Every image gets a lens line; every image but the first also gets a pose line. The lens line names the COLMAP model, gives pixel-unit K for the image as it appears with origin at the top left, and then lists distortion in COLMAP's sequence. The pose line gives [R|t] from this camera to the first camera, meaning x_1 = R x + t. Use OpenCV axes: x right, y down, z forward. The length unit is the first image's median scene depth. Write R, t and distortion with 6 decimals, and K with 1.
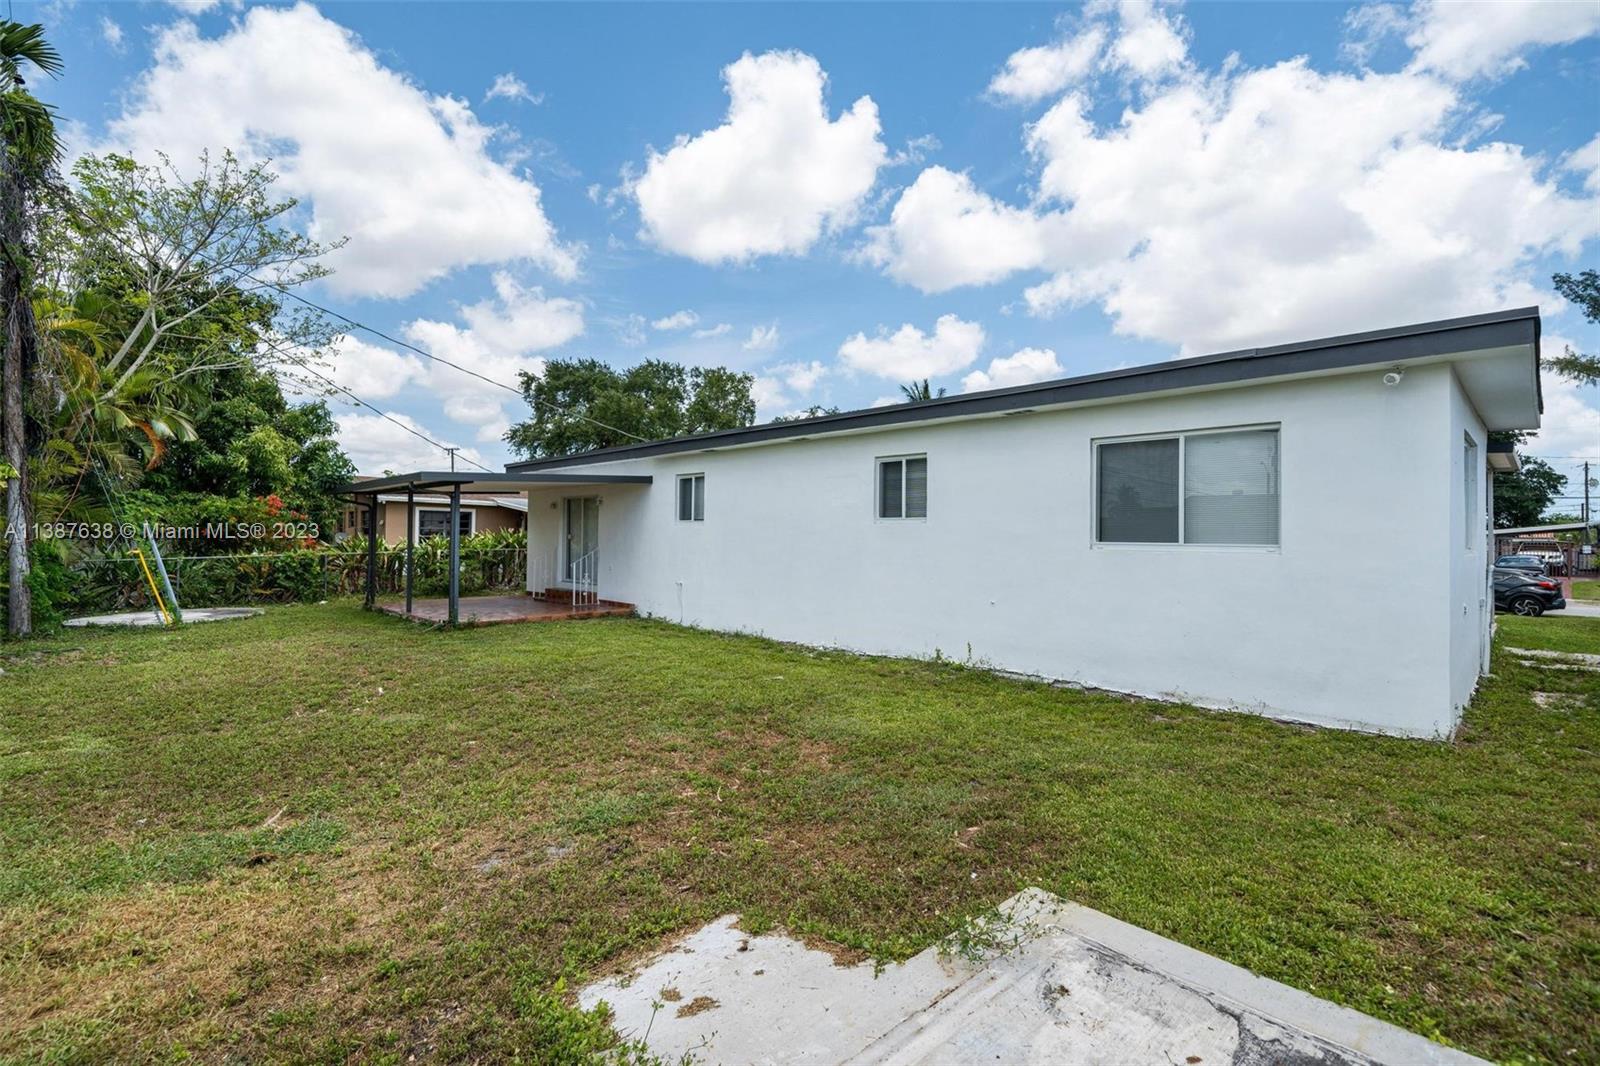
lens RADIAL K [[731.3, 0, 800.0], [0, 731.3, 533.0], [0, 0, 1]] dist [-0.000187, 0.000045]
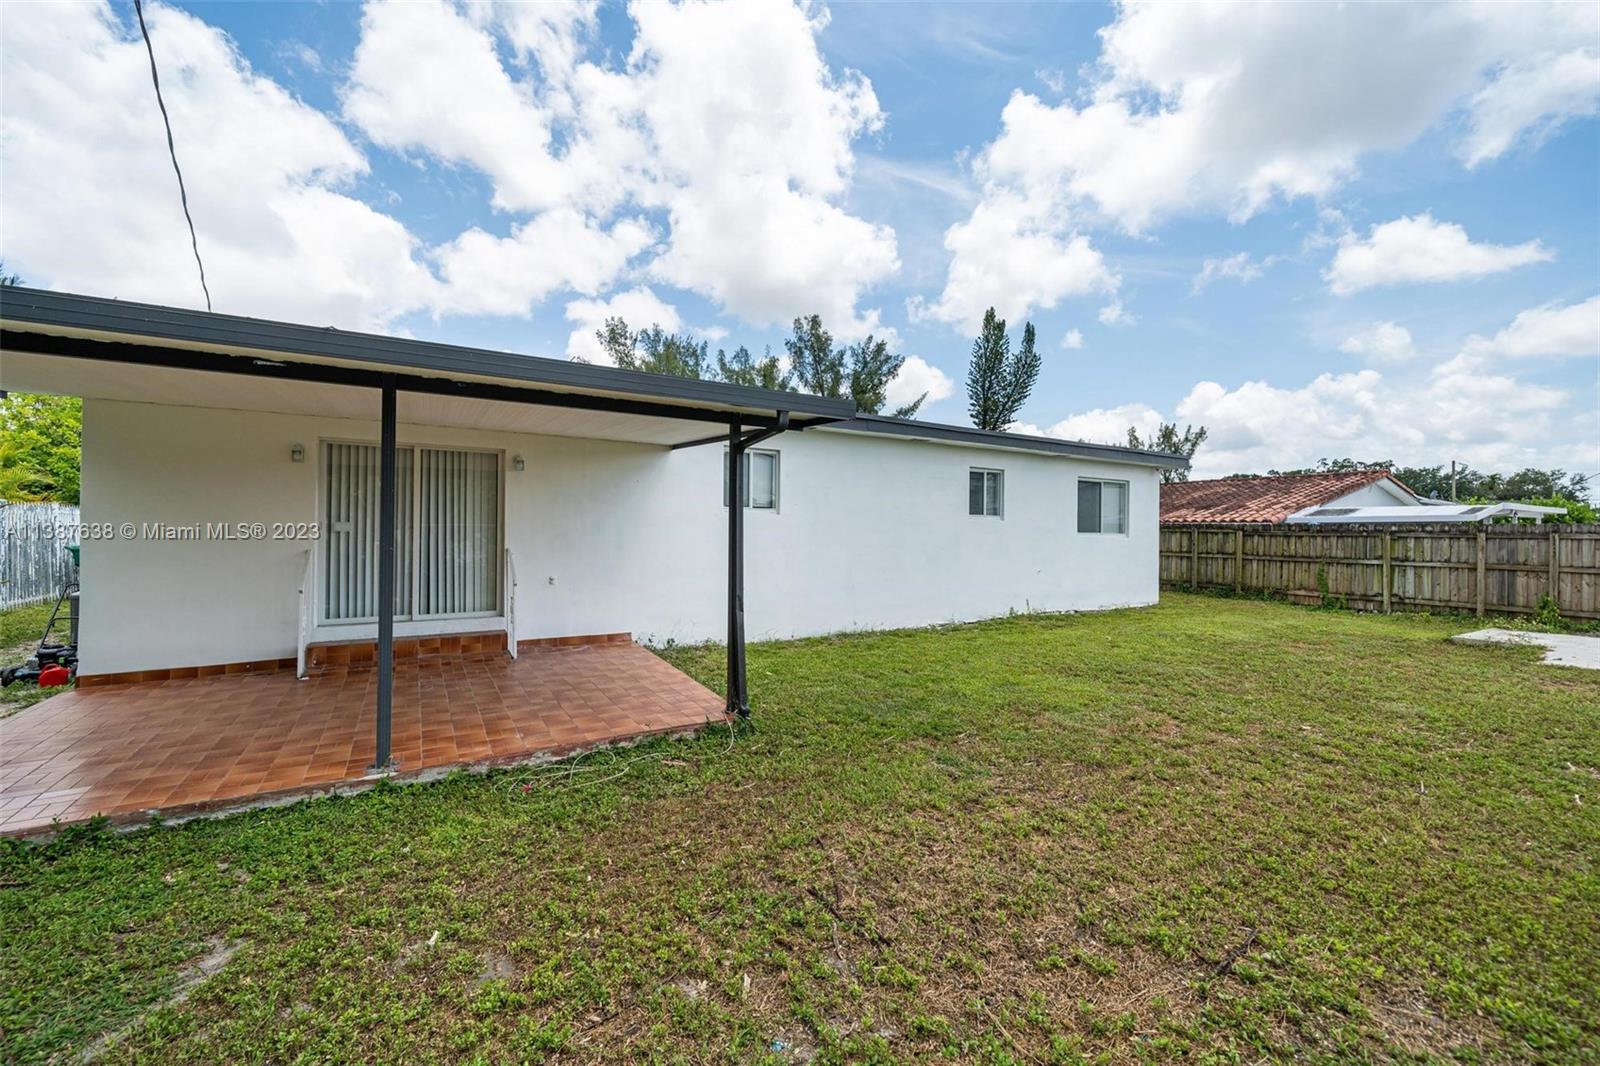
lens RADIAL K [[660.3, 0, 797.1], [0, 660.3, 529.5], [0, 0, 1]] dist [0.003291, -0.000189]
pose [[0.214485, -0.007329, 0.976700, -1.096135], [-0.015151, 0.999827, 0.010830, -0.003517], [-0.976610, -0.017121, 0.214337, 1.057316]]
